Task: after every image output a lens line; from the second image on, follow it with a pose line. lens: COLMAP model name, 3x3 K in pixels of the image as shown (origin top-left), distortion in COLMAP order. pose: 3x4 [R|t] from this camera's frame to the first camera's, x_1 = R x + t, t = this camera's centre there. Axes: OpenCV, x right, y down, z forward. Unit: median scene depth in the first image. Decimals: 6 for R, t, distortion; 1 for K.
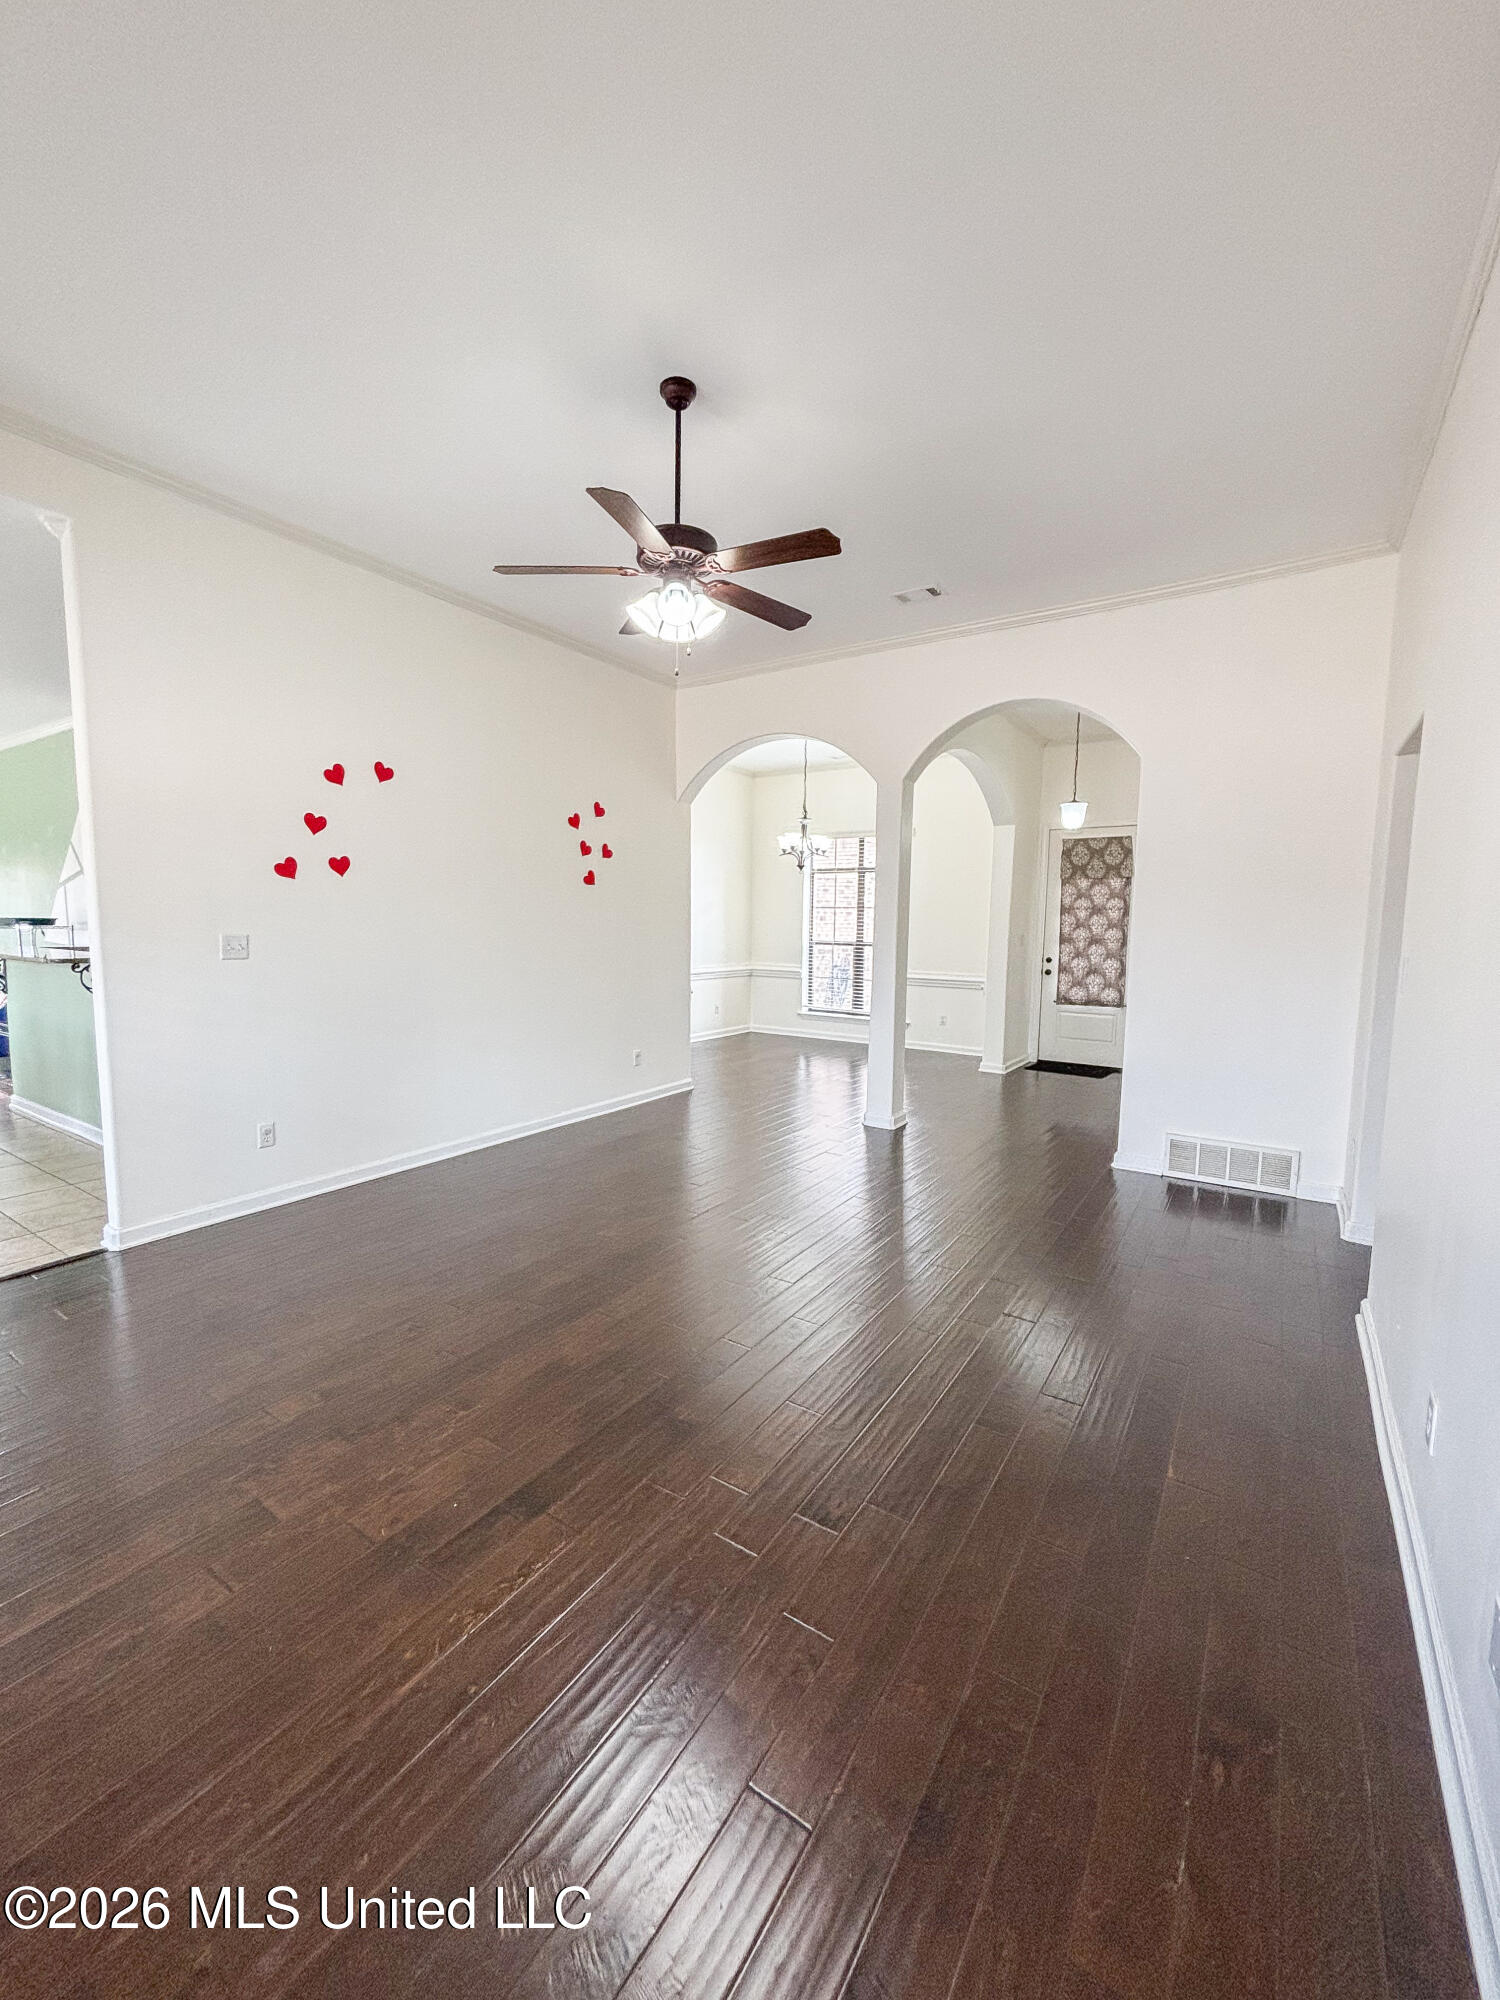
lens RADIAL K [[806.4, 0, 750.0], [0, 806.4, 1000.0], [0, 0, 1]] dist [-0.003773, 0.003903]
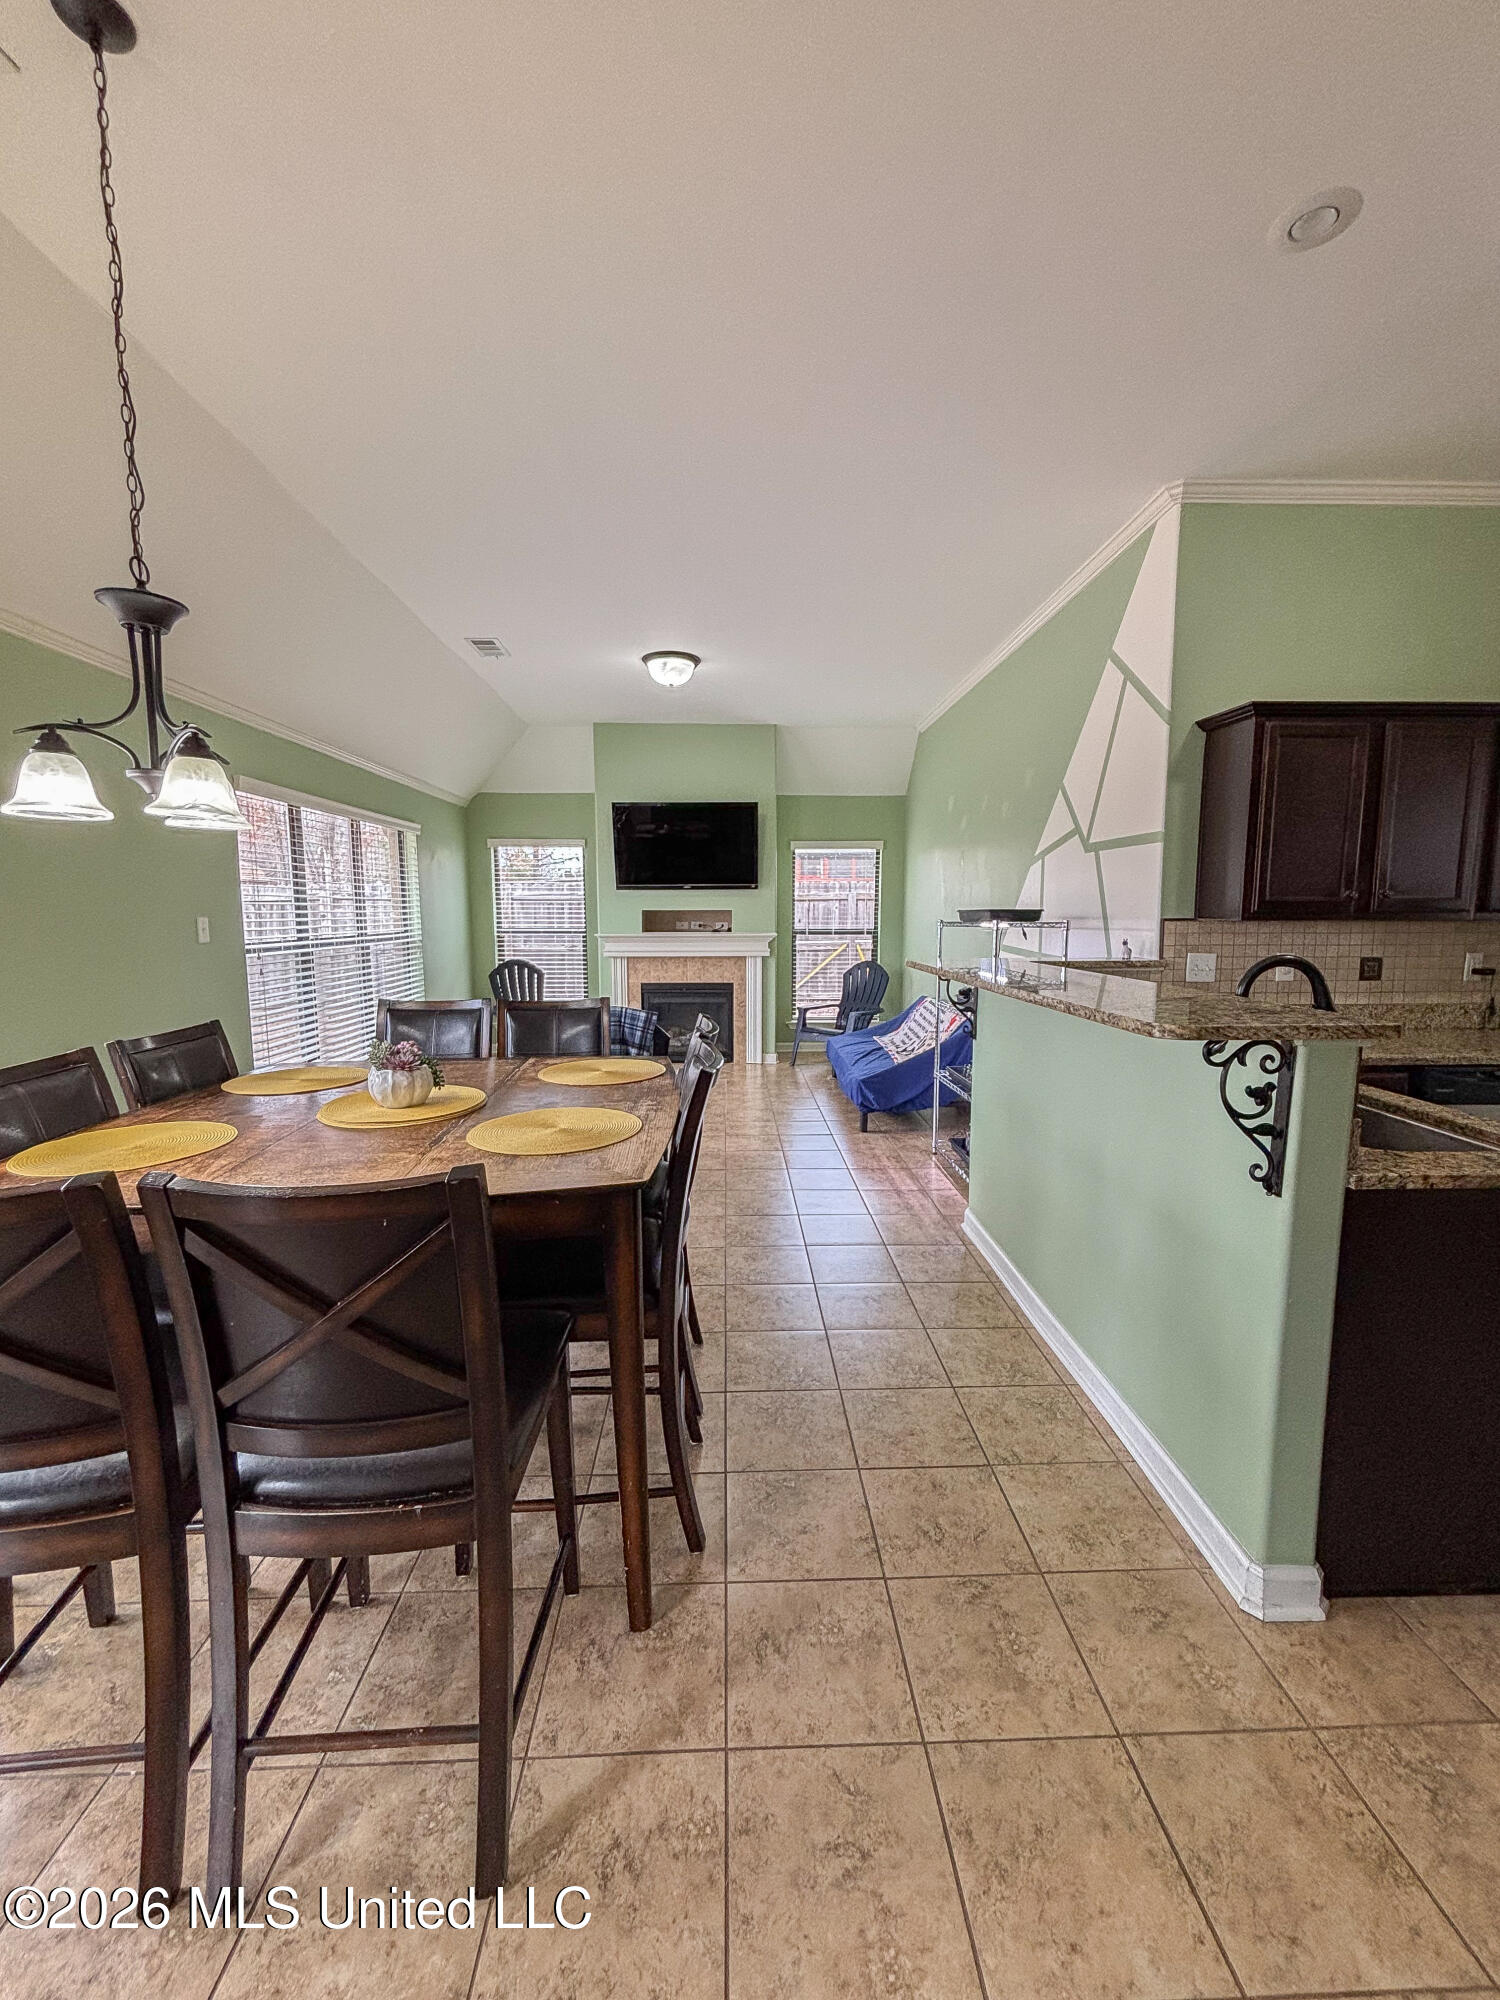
lens RADIAL K [[806.4, 0, 750.0], [0, 806.4, 1000.0], [0, 0, 1]] dist [-0.003773, 0.003903]
pose [[0.585166, 0.081850, -0.806772, -0.520633], [-0.077210, 0.995997, 0.045046, -0.047008], [0.807229, 0.035931, 0.589143, 0.494952]]
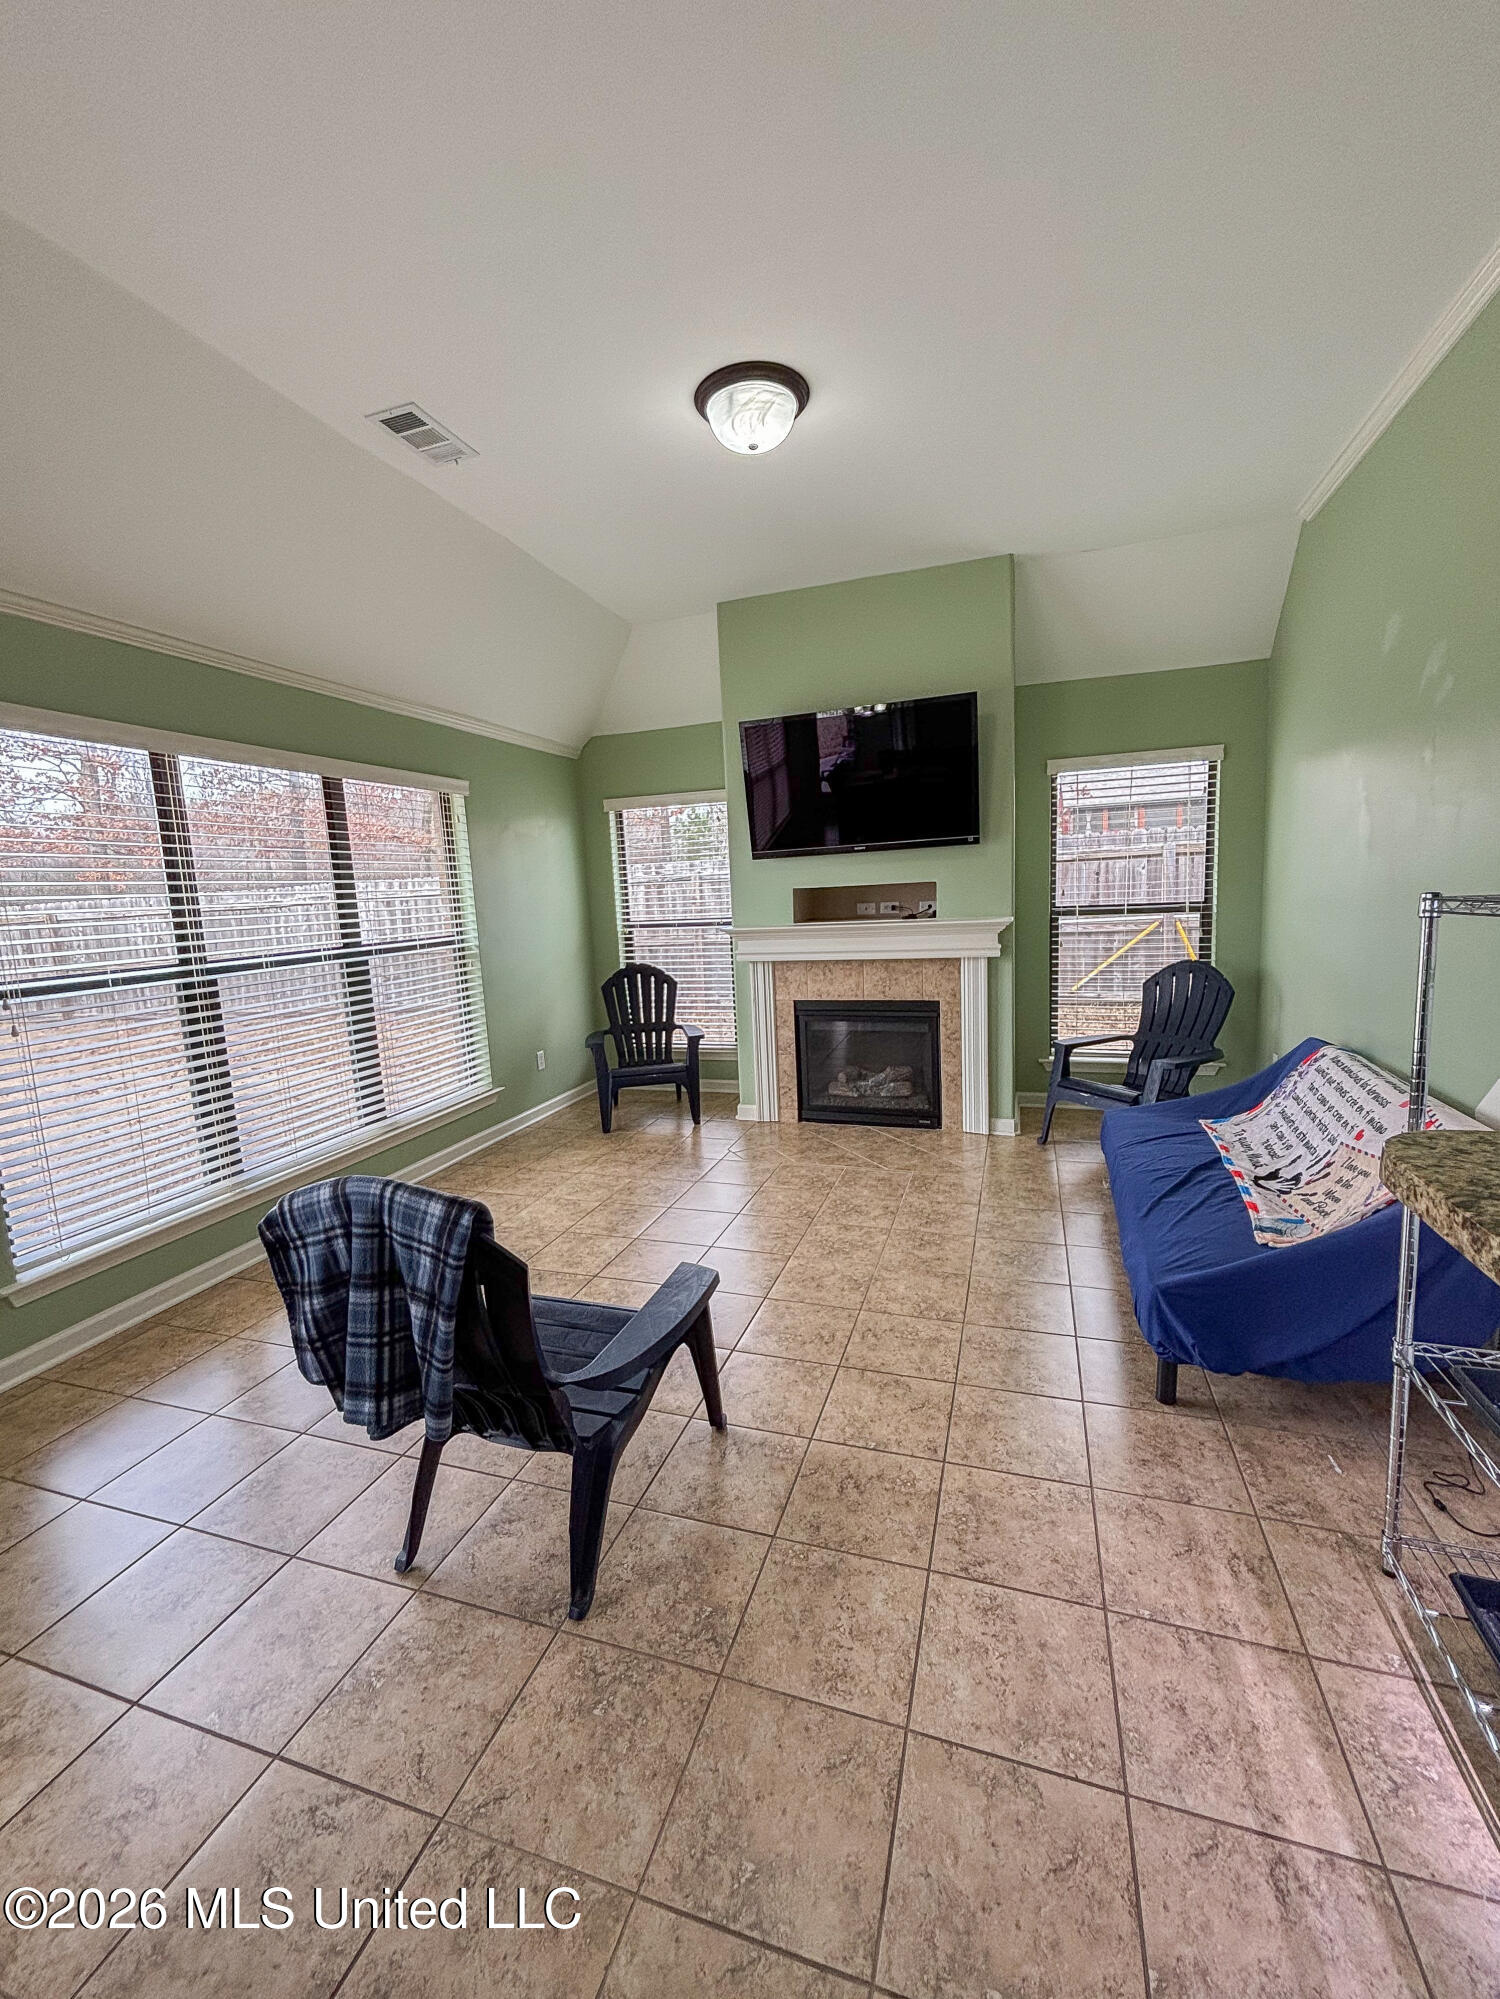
lens RADIAL K [[814.7, 0, 745.2], [0, 814.7, 996.0], [0, 0, 1]] dist [0.001198, 0.000056]
pose [[0.260927, 0.105133, -0.959617, -0.706271], [-0.049220, 0.994208, 0.095539, -0.067759], [0.964103, 0.022304, 0.264591, 0.679214]]
